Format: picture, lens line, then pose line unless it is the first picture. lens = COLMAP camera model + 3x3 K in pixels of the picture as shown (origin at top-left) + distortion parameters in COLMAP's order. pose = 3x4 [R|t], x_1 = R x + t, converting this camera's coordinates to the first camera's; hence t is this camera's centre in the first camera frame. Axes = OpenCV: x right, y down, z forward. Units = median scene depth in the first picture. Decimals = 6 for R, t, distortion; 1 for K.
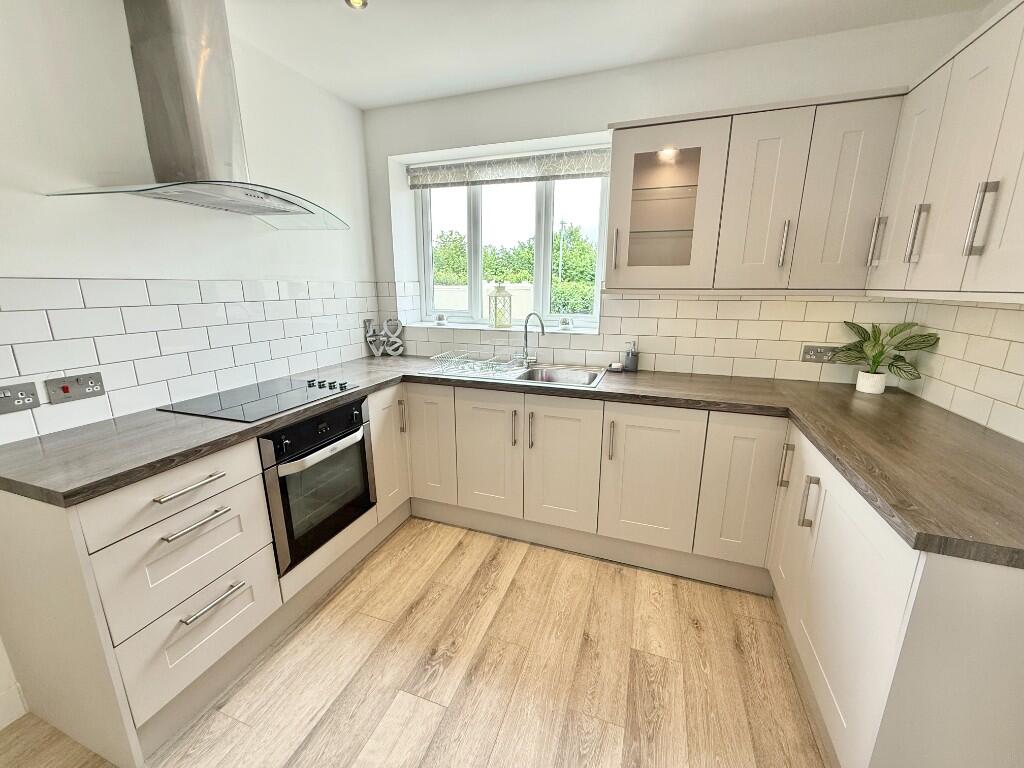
lens RADIAL K [[409.0, 0, 512.1], [0, 409.0, 383.2], [0, 0, 1]] dist [0.001999, 0.000053]
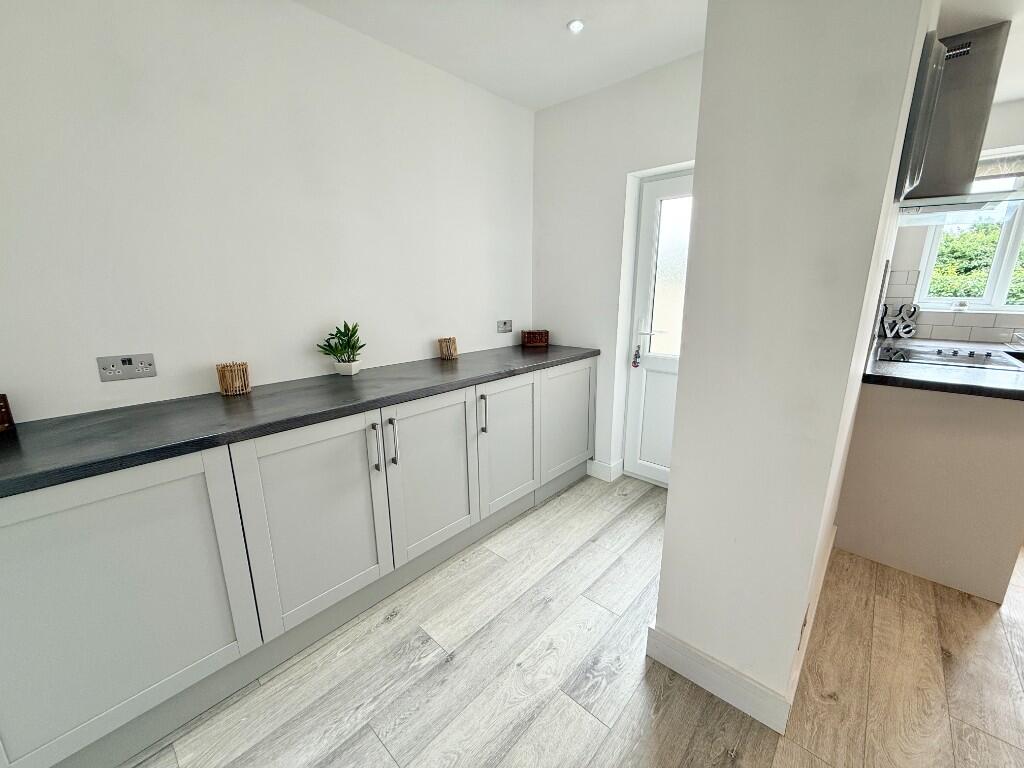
lens RADIAL K [[409.0, 0, 512.7], [0, 409.0, 383.6], [0, 0, 1]] dist [0.001999, 0.000053]
pose [[0.923193, 0.086933, -0.374377, -1.230633], [-0.086044, 0.996108, 0.019123, 0.185418], [0.374582, 0.014558, 0.927079, -0.619194]]
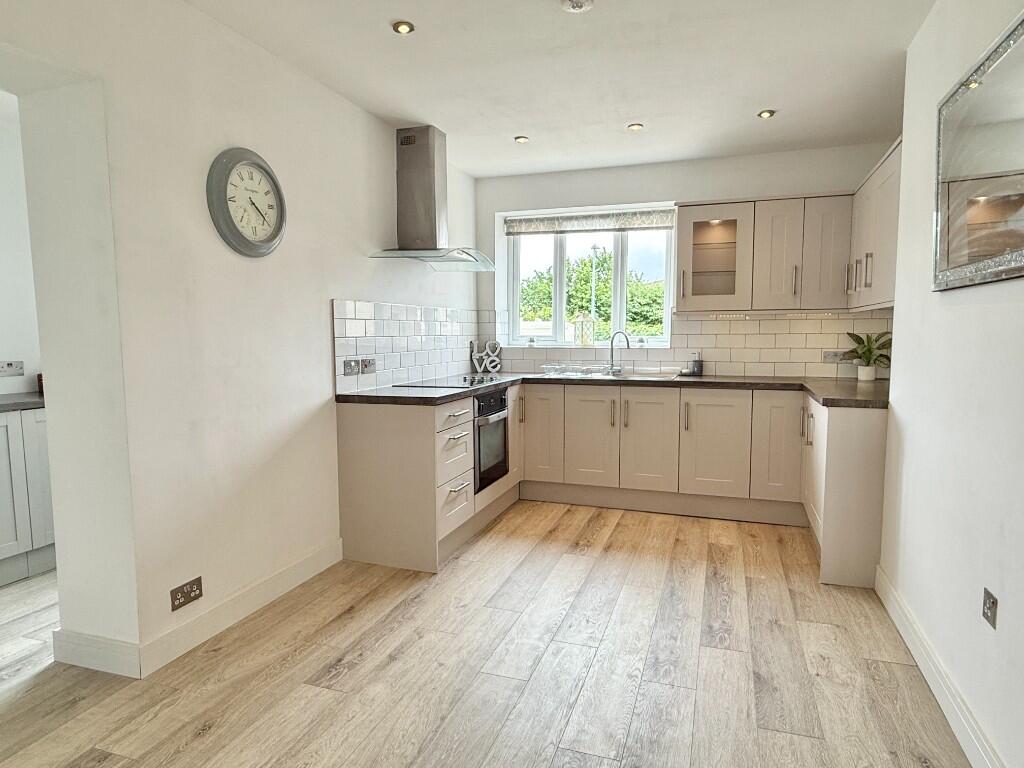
lens RADIAL K [[623.7, 0, 512.5], [0, 623.7, 384.4], [0, 0, 1]] dist [0.002338, -0.001709]
pose [[0.999957, -0.004921, 0.007914, -0.360672], [0.006051, 0.988702, -0.149775, 0.341101], [-0.007087, 0.149817, 0.988688, -1.094244]]
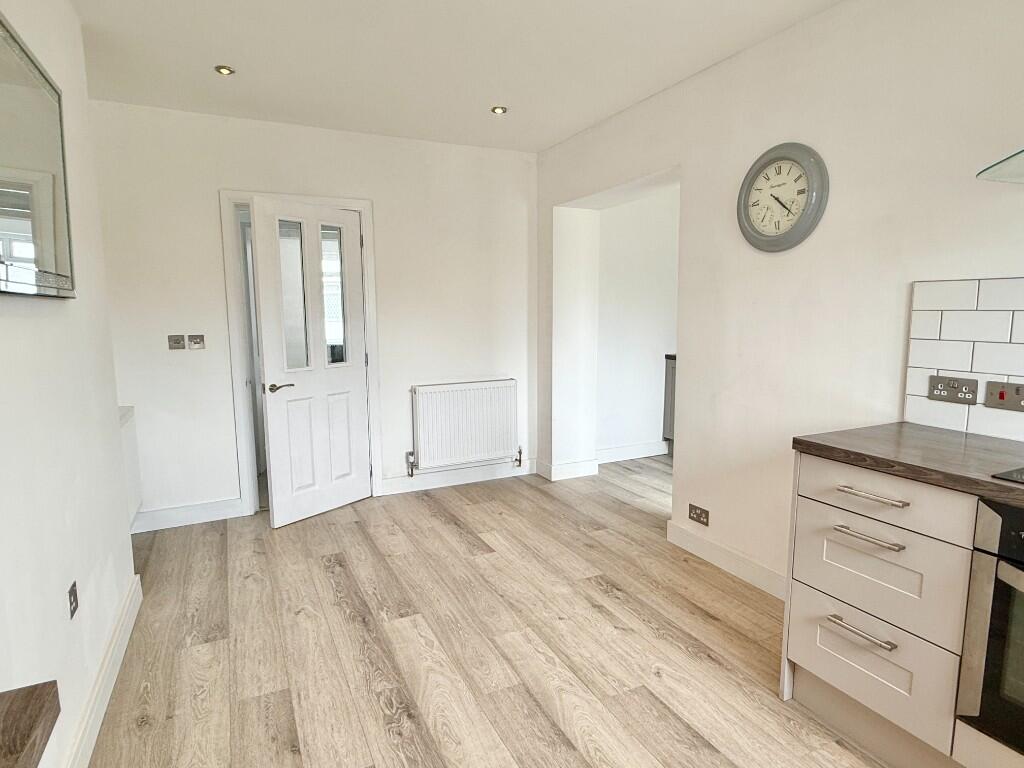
lens RADIAL K [[580.7, 0, 509.5], [0, 580.7, 384.7], [0, 0, 1]] dist [-0.001000, 0.000218]
pose [[-0.703645, 0.098385, -0.703707, 0.445134], [-0.158925, 0.943487, 0.290820, -0.152527], [0.692551, 0.316470, -0.648244, 0.763746]]
